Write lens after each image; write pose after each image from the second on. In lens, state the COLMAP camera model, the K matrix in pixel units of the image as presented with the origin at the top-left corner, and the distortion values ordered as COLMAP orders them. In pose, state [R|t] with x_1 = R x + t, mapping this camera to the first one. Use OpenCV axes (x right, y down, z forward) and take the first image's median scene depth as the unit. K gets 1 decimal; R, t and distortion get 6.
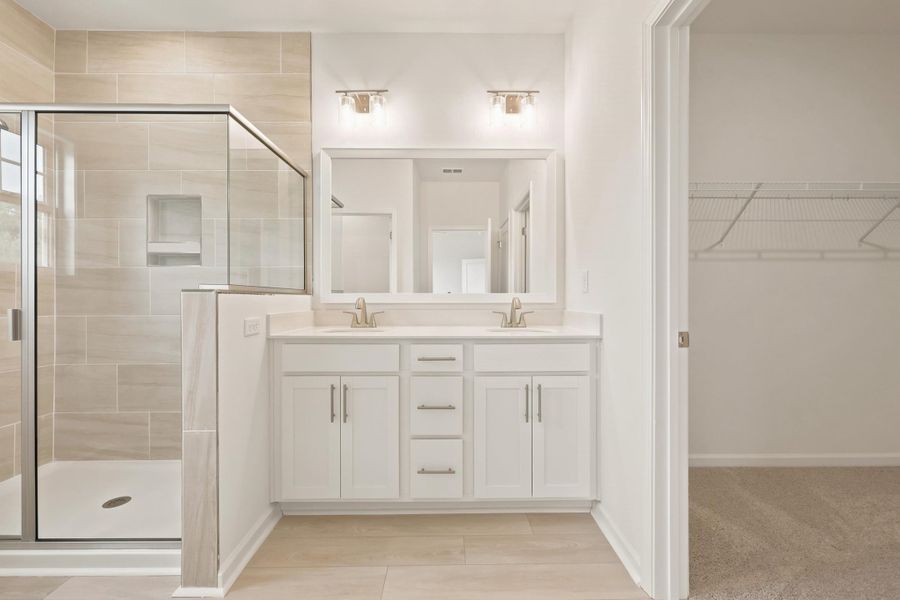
lens RADIAL K [[357.4, 0, 454.4], [0, 357.4, 298.3], [0, 0, 1]] dist [0.002077, -0.000075]
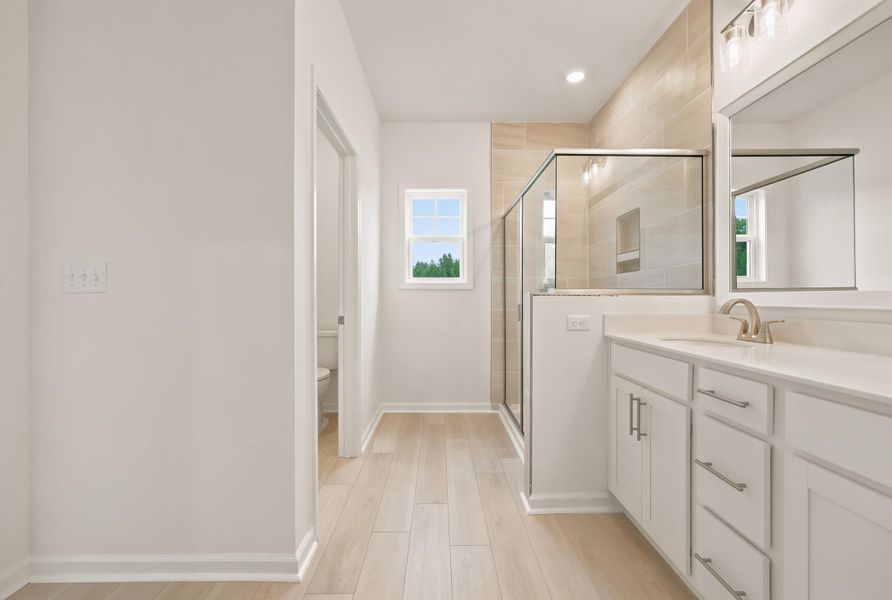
lens RADIAL K [[372.6, 0, 447.5], [0, 372.6, 297.8], [0, 0, 1]] dist [-0.015829, -0.000066]
pose [[-0.003983, -0.002181, -0.999990, 0.469837], [-0.001743, 0.999996, -0.002174, -0.000856], [0.999991, 0.001734, -0.003986, 0.413646]]
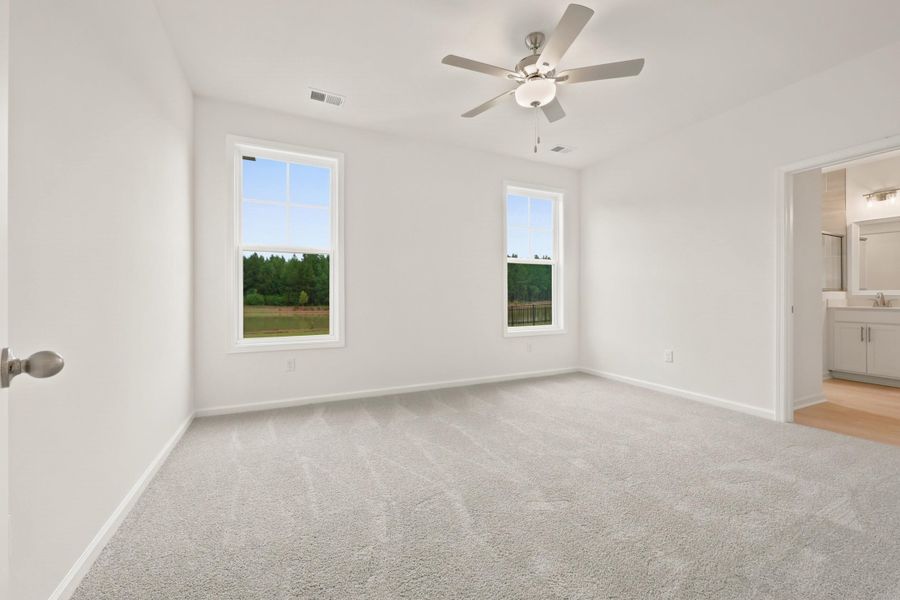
lens RADIAL K [[357.4, 0, 452.8], [0, 357.4, 296.9], [0, 0, 1]] dist [0.002077, -0.000075]
pose [[0.410905, 0.003868, -0.911670, 0.614742], [0.004118, 0.999973, 0.006099, 0.001321], [0.911669, -0.006261, 0.410878, -2.113778]]
